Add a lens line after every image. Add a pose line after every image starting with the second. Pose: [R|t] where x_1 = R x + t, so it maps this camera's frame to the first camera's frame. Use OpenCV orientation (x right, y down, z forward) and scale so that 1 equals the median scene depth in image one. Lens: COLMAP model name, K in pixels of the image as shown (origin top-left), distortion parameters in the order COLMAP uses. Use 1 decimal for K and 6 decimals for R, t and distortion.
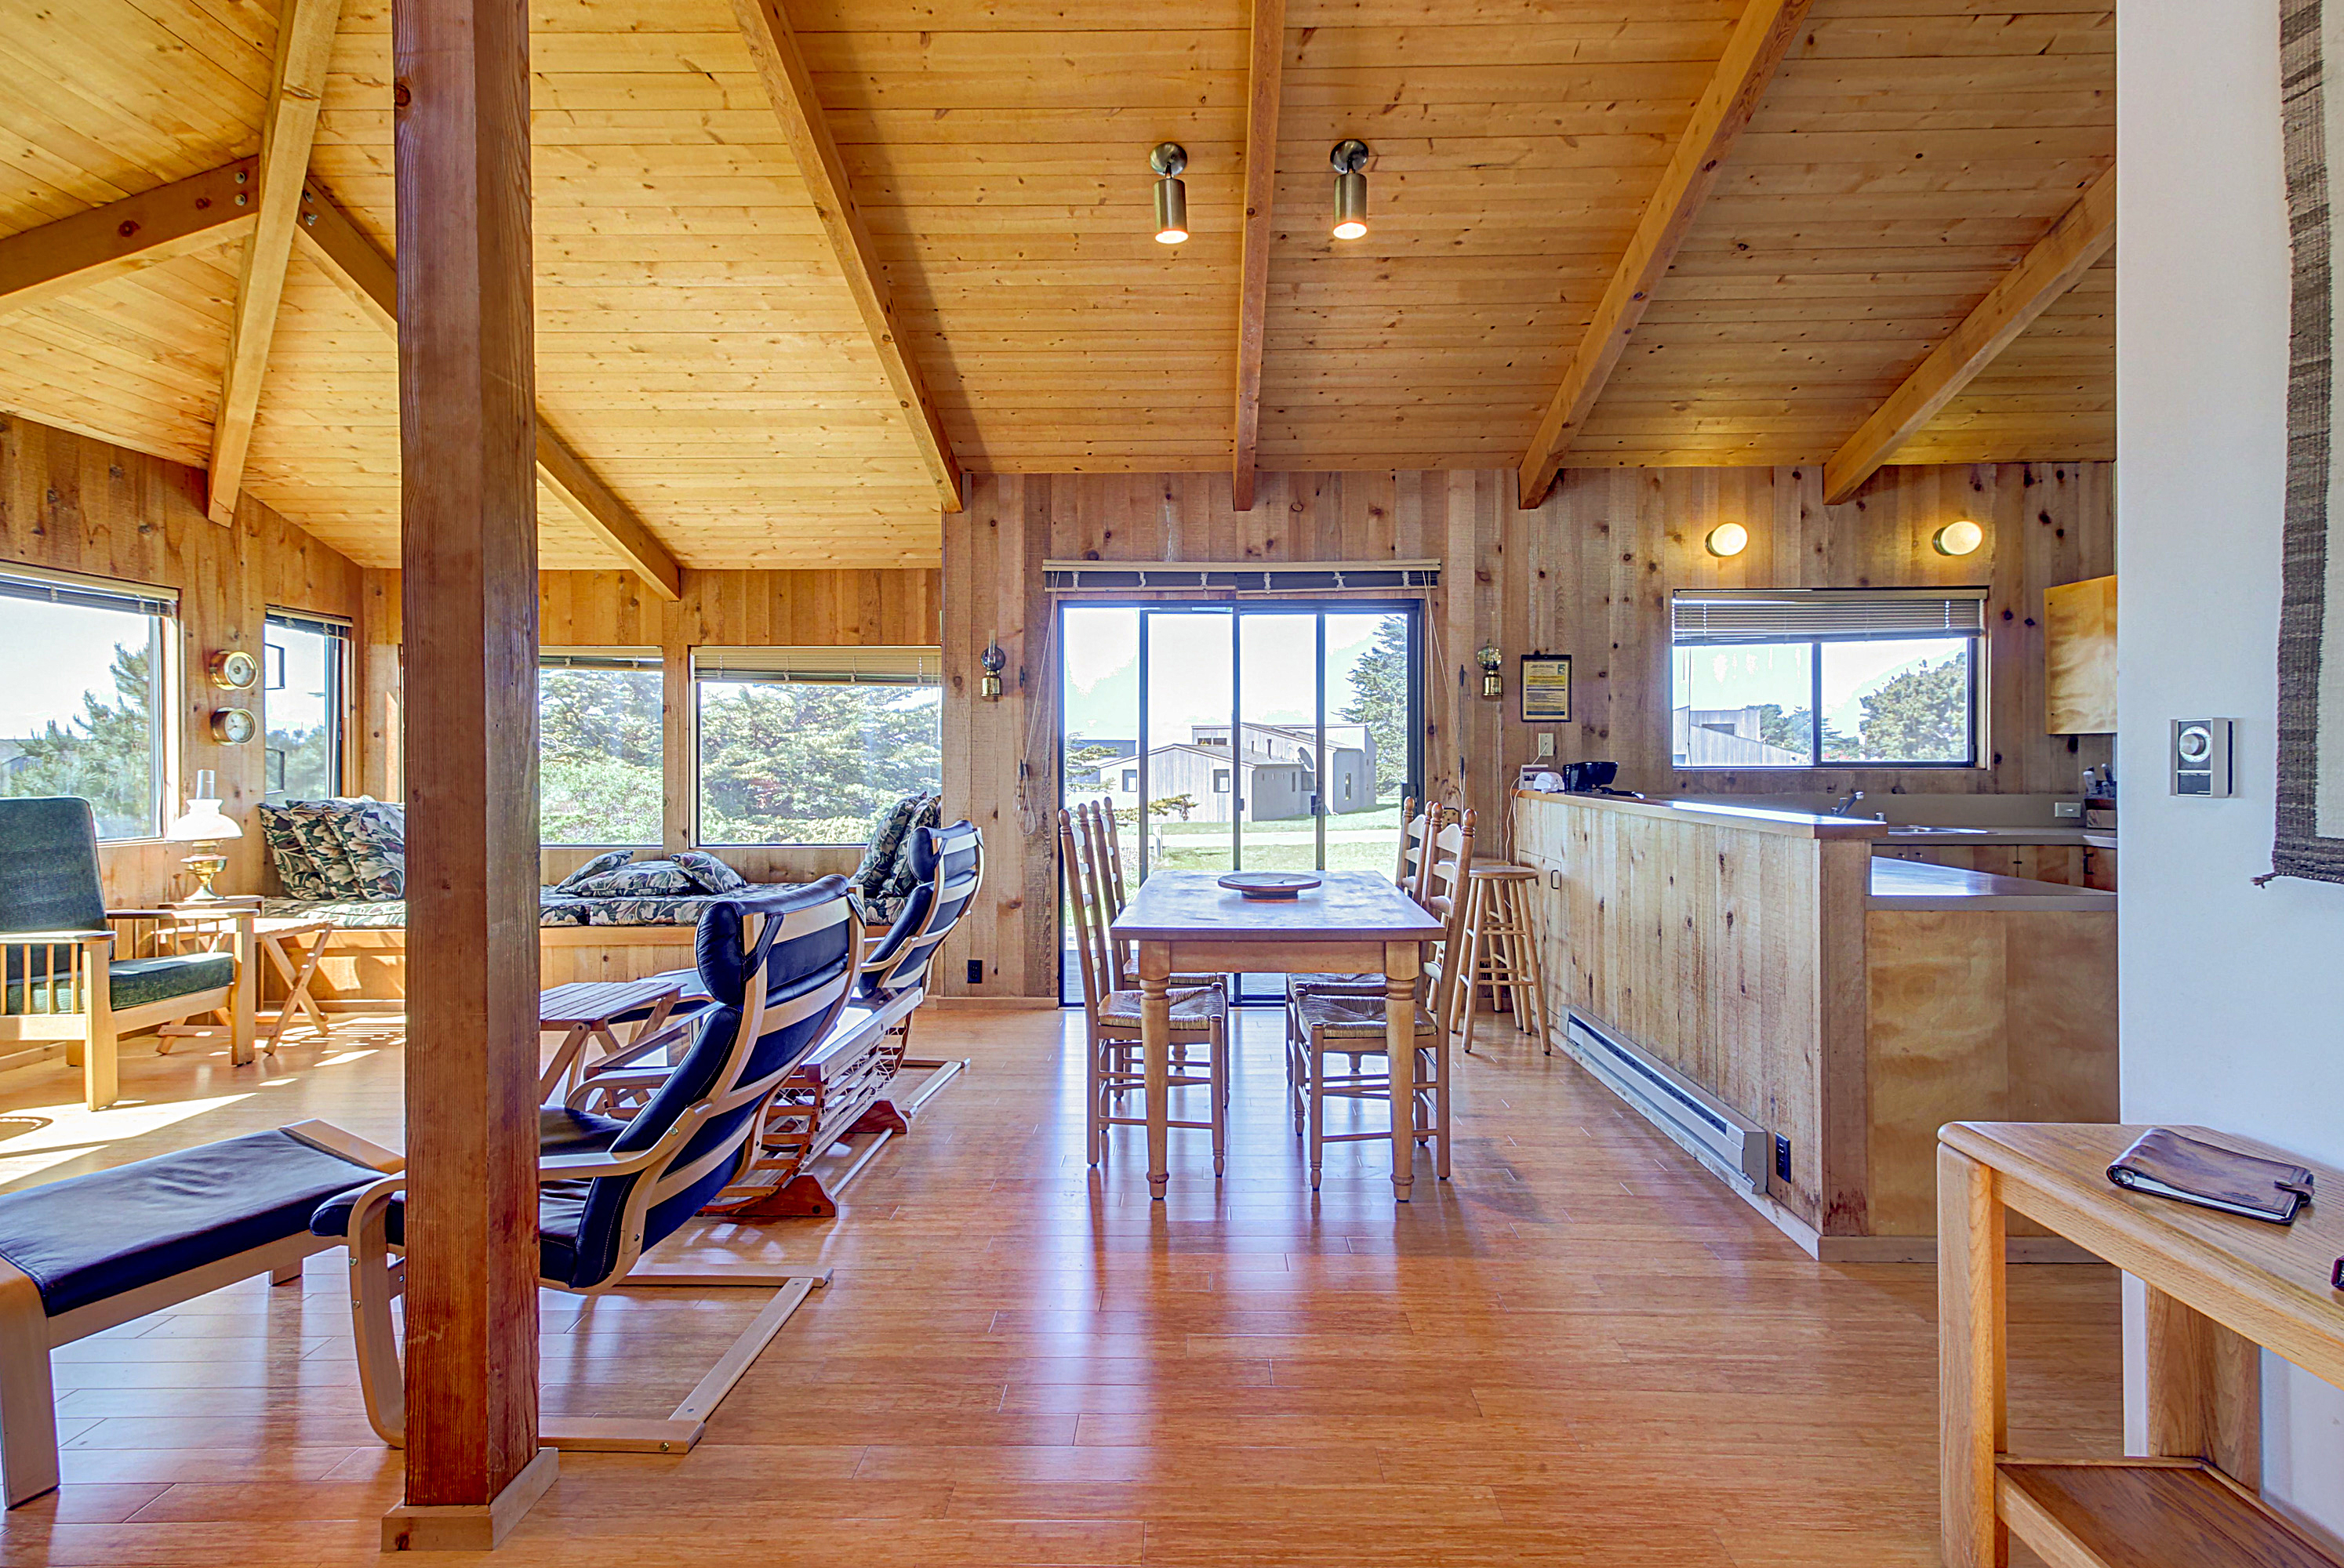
lens RADIAL K [[1066.8, 0, 1150.9], [0, 1066.8, 762.3], [0, 0, 1]] dist [0.025133, -0.000348]
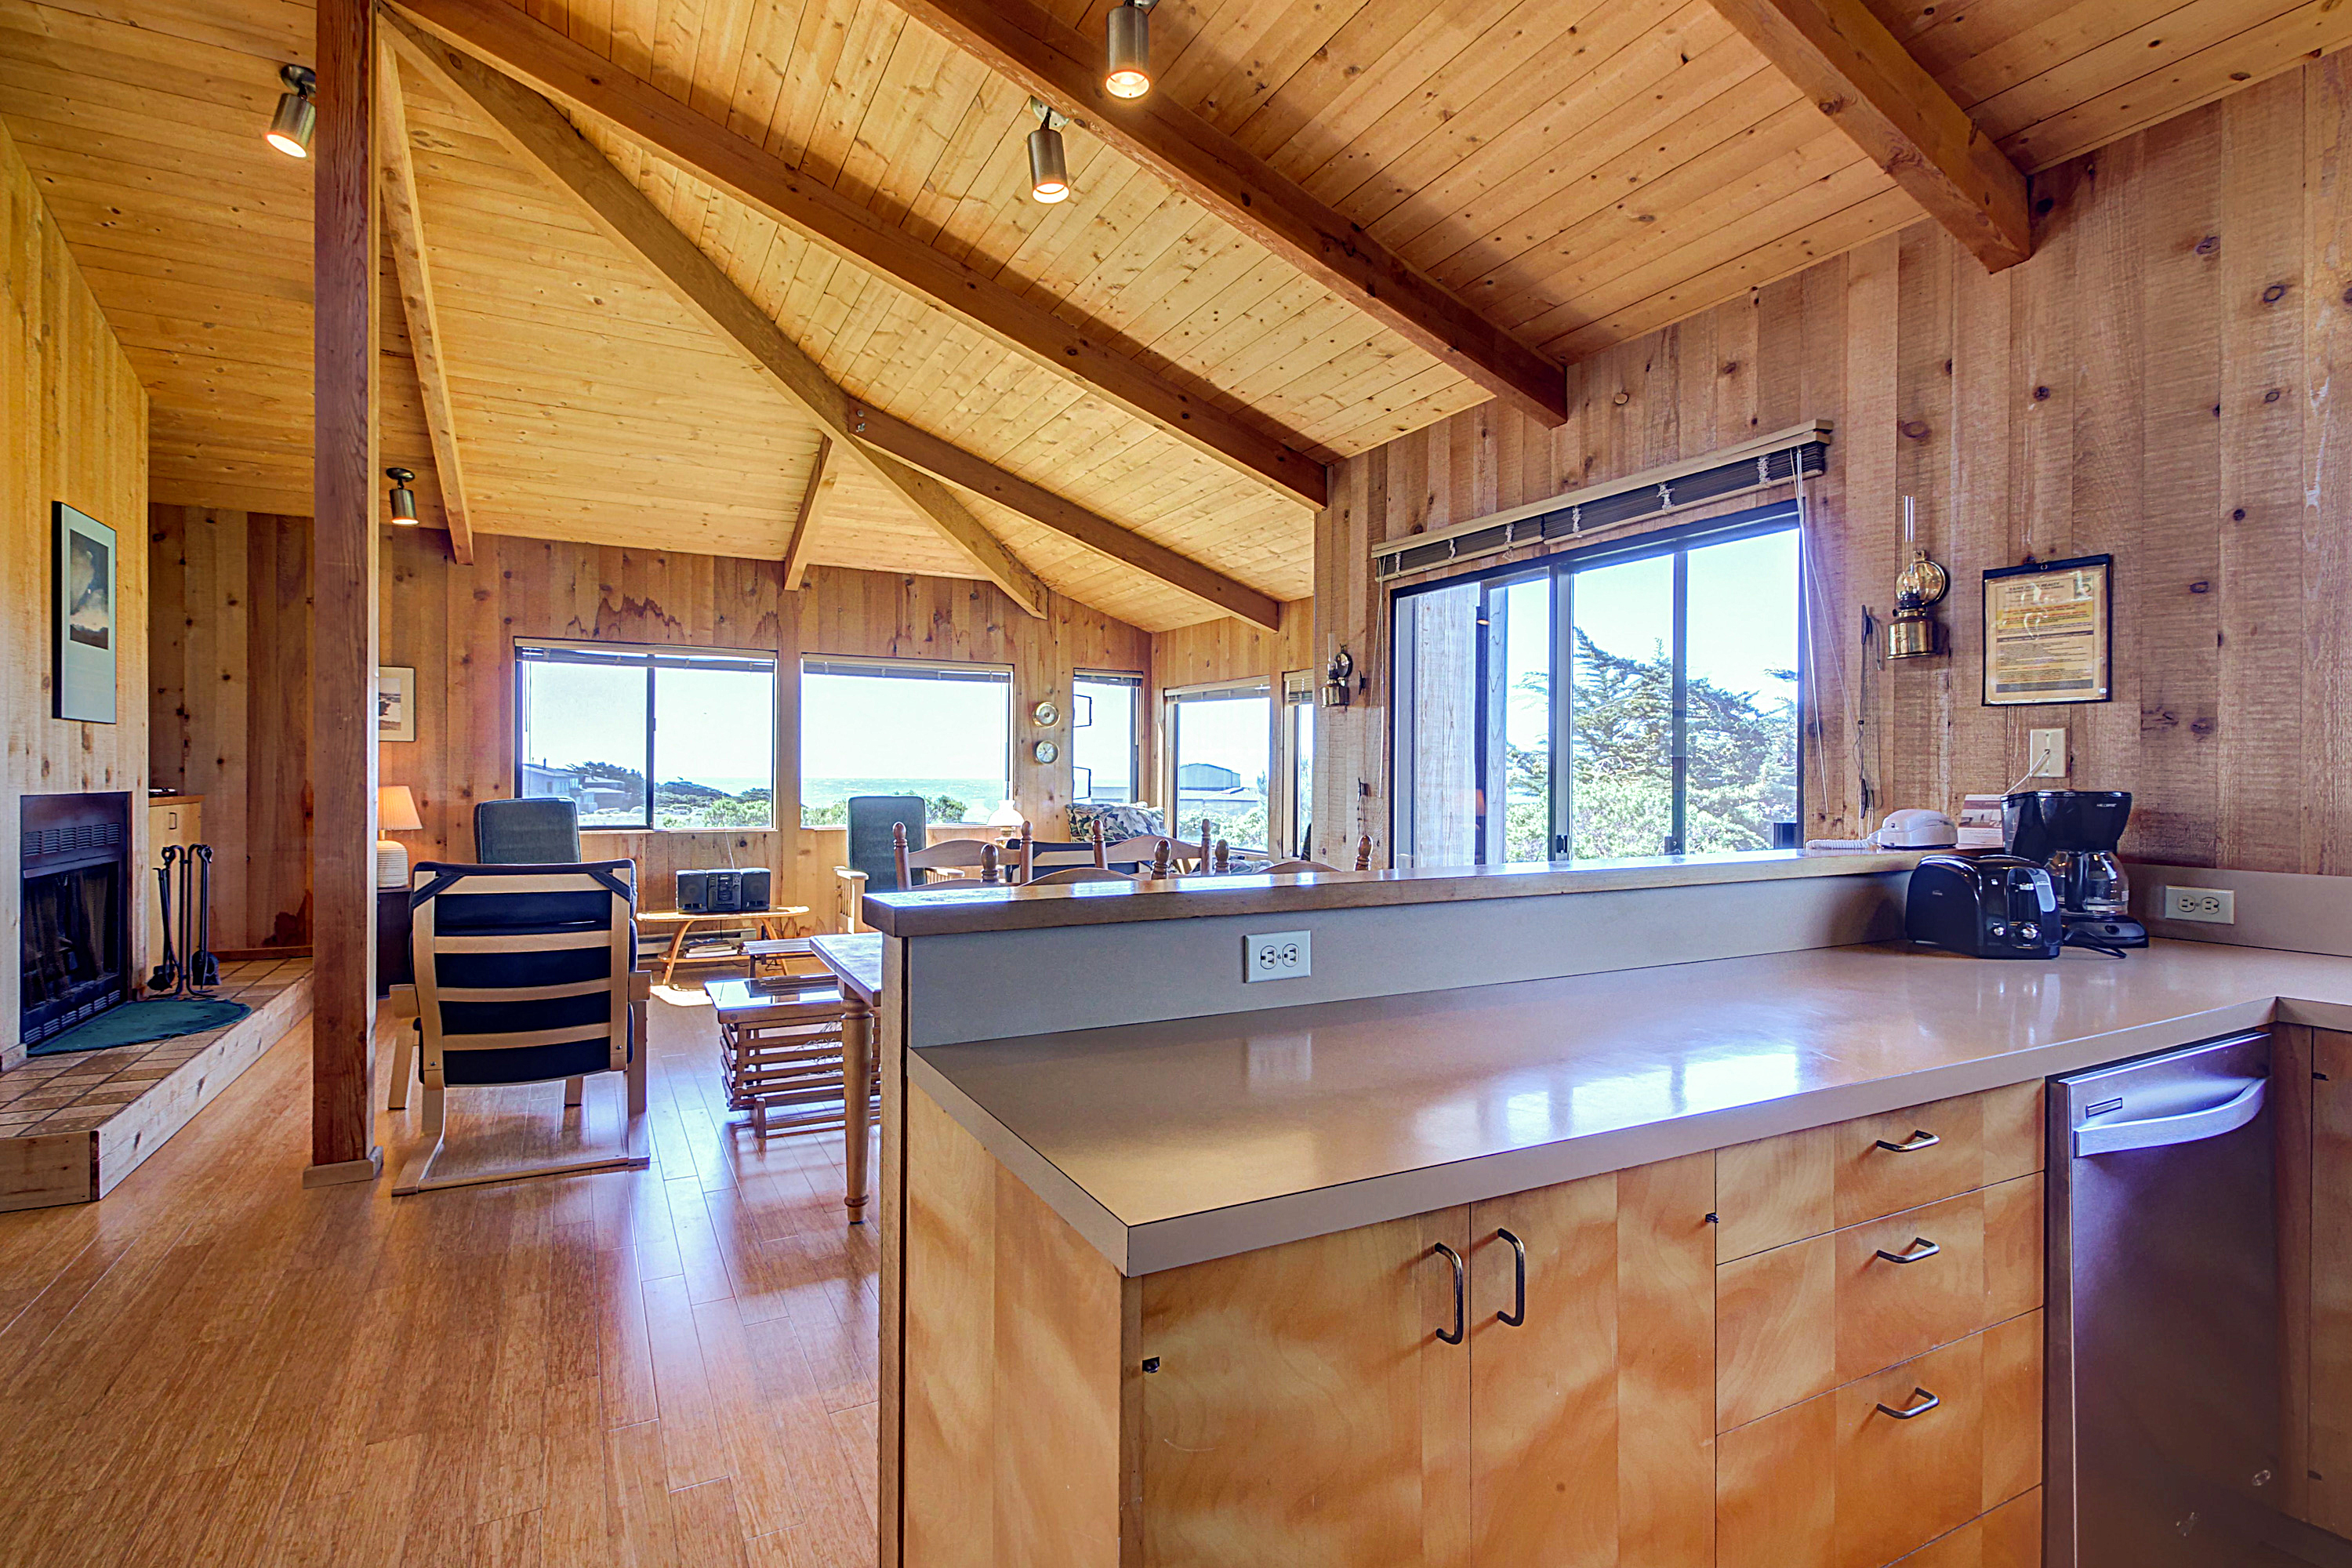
lens RADIAL K [[1081.7, 0, 1176.0], [0, 1081.7, 784.0], [0, 0, 1]] dist [0.026191, -0.014621]
pose [[0.519764, 0.011162, -0.854237, 0.558915], [-0.010312, 0.999924, 0.006791, -0.001915], [0.854248, 0.005279, 0.519840, 0.405906]]
